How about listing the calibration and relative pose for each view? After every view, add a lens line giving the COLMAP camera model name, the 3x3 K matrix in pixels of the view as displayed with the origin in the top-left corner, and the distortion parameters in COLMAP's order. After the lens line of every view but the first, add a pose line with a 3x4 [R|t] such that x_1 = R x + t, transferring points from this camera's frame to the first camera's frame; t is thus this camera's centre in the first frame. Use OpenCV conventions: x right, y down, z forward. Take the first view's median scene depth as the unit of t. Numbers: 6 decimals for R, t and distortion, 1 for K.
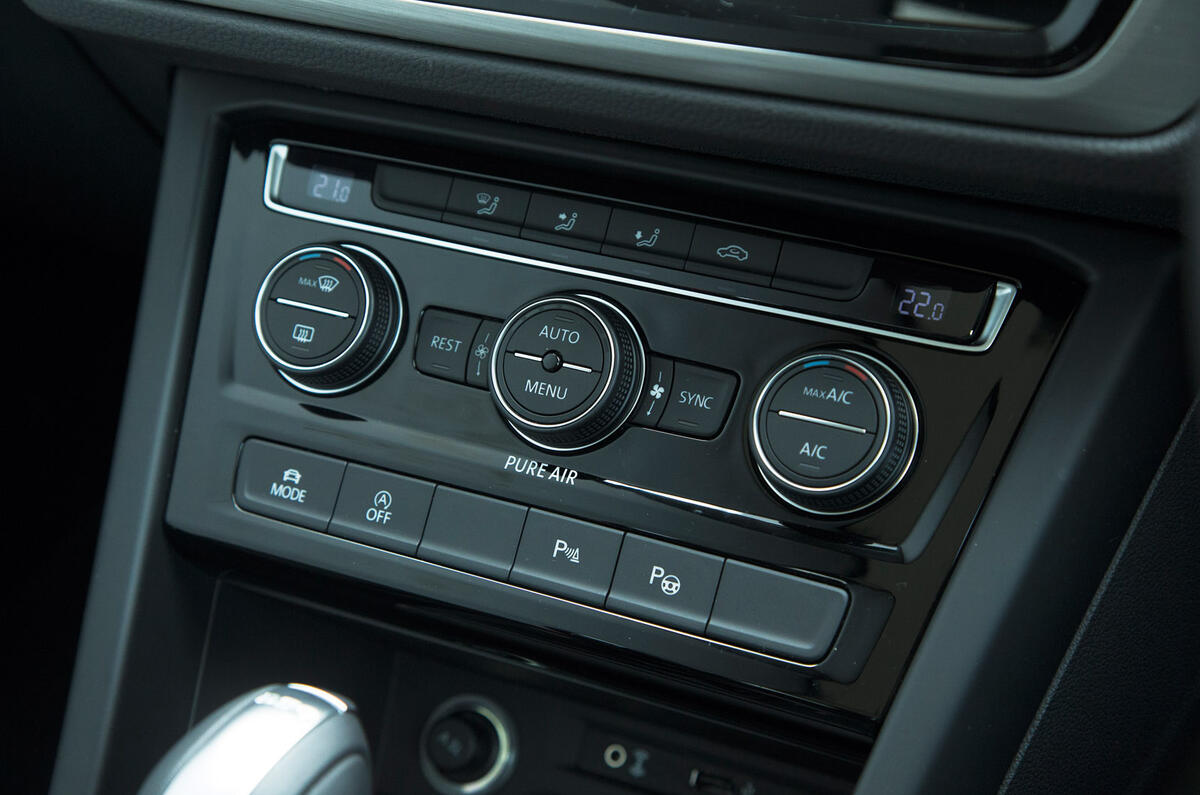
lens RADIAL K [[2201.2, 0, 600.0], [0, 2201.2, 397.5], [0, 0, 1]] dist [0.044858, -0.035449]
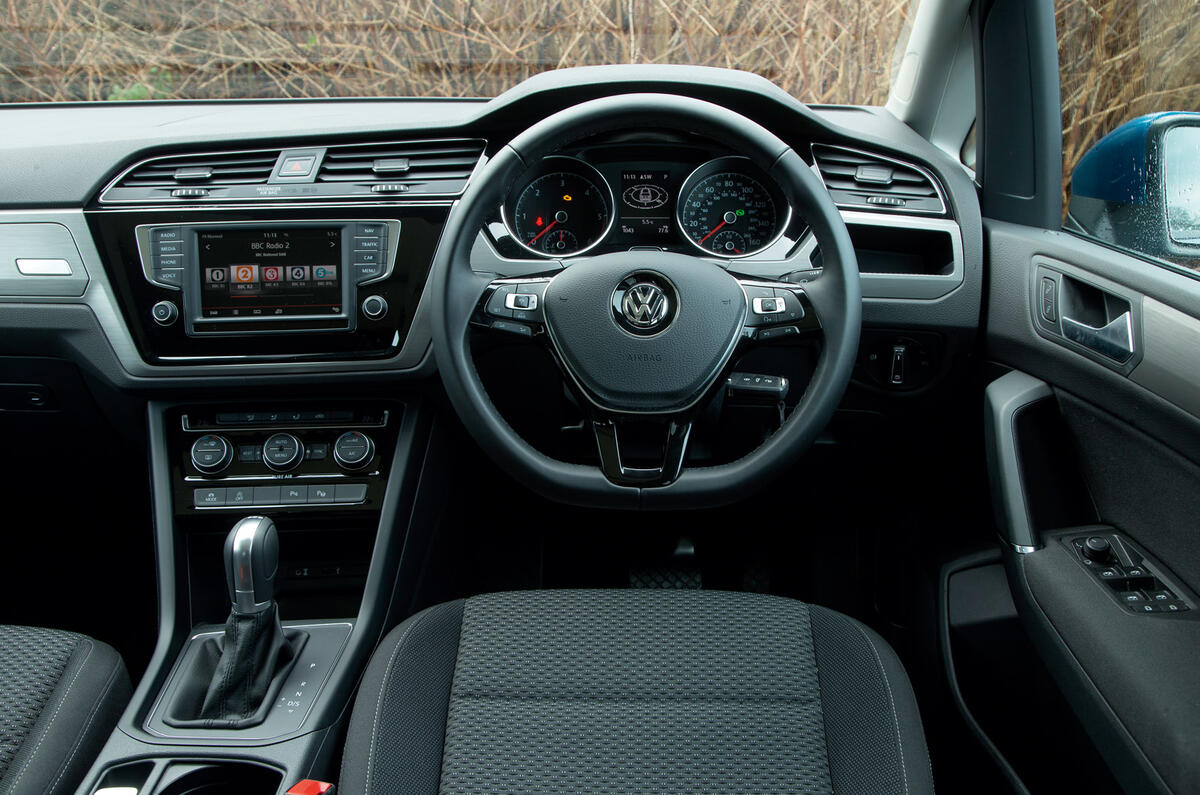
lens RADIAL K [[1116.0, 0, 600.0], [0, 1116.0, 397.5], [0, 0, 1]] dist [-0.004238, -0.003459]
pose [[0.872086, -0.144559, 0.467514, -0.453090], [0.237500, 0.960341, -0.146081, 0.330610], [-0.427855, 0.238429, 0.871832, -1.047524]]
